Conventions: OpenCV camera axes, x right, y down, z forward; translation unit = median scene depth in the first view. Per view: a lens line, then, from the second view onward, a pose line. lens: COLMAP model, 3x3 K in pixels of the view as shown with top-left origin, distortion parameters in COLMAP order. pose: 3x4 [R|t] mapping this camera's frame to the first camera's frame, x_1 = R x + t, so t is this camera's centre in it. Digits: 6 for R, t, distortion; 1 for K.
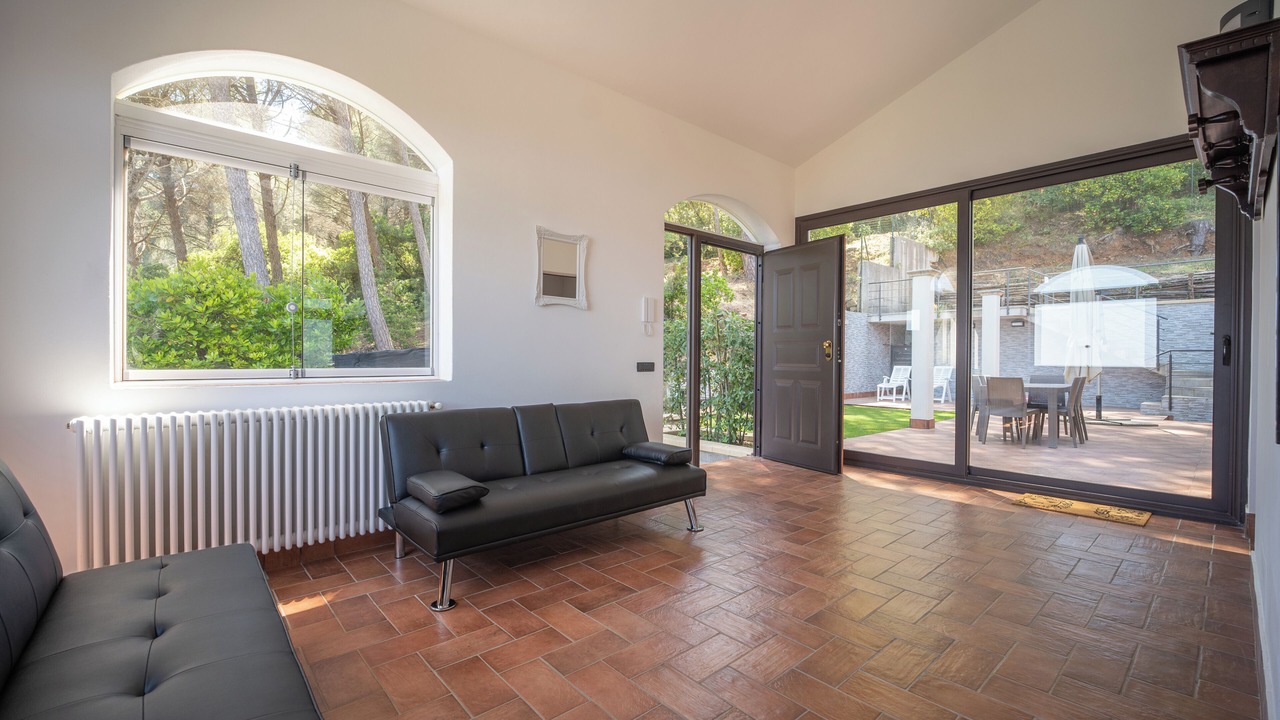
lens RADIAL K [[546.8, 0, 640.0], [0, 546.8, 360.0], [0, 0, 1]] dist [-0.002376, -0.000207]
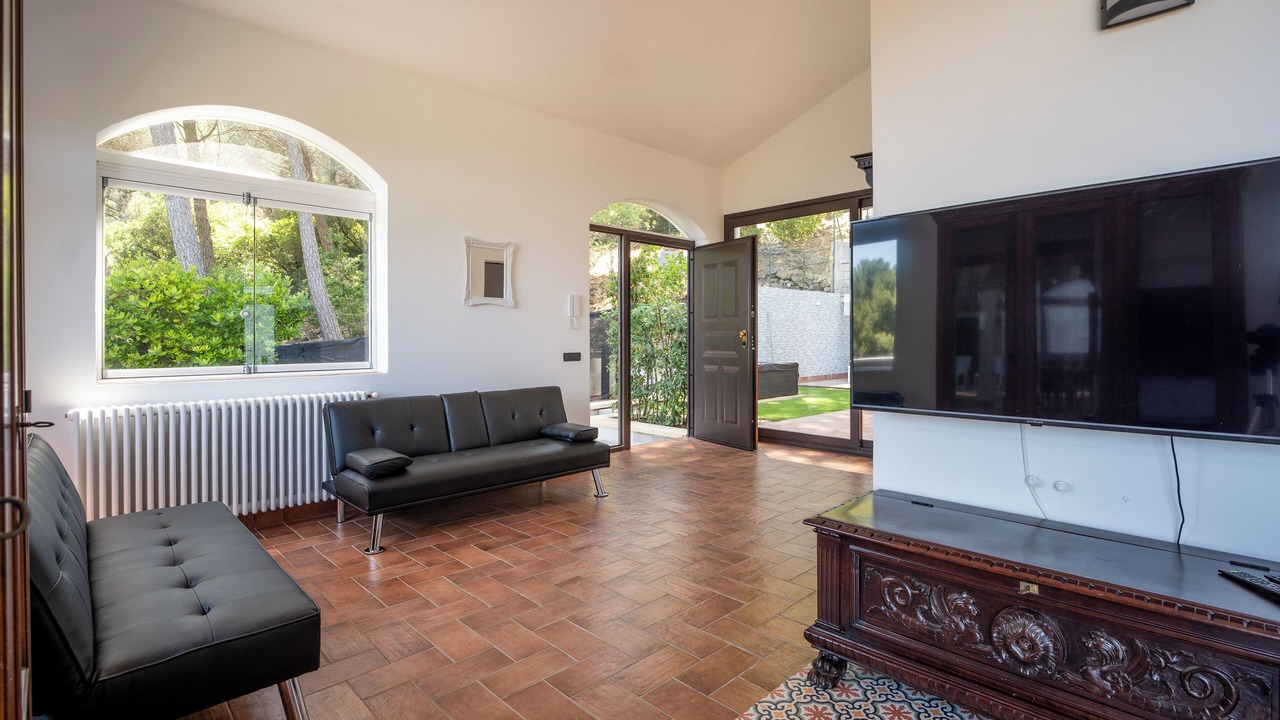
lens RADIAL K [[558.4, 0, 644.9], [0, 558.4, 339.3], [0, 0, 1]] dist [-0.000632, -0.000148]
pose [[0.997168, -0.009211, 0.074640, 0.105796], [0.009852, 0.999918, -0.008216, -0.017610], [-0.074558, 0.008928, 0.997177, -0.210910]]
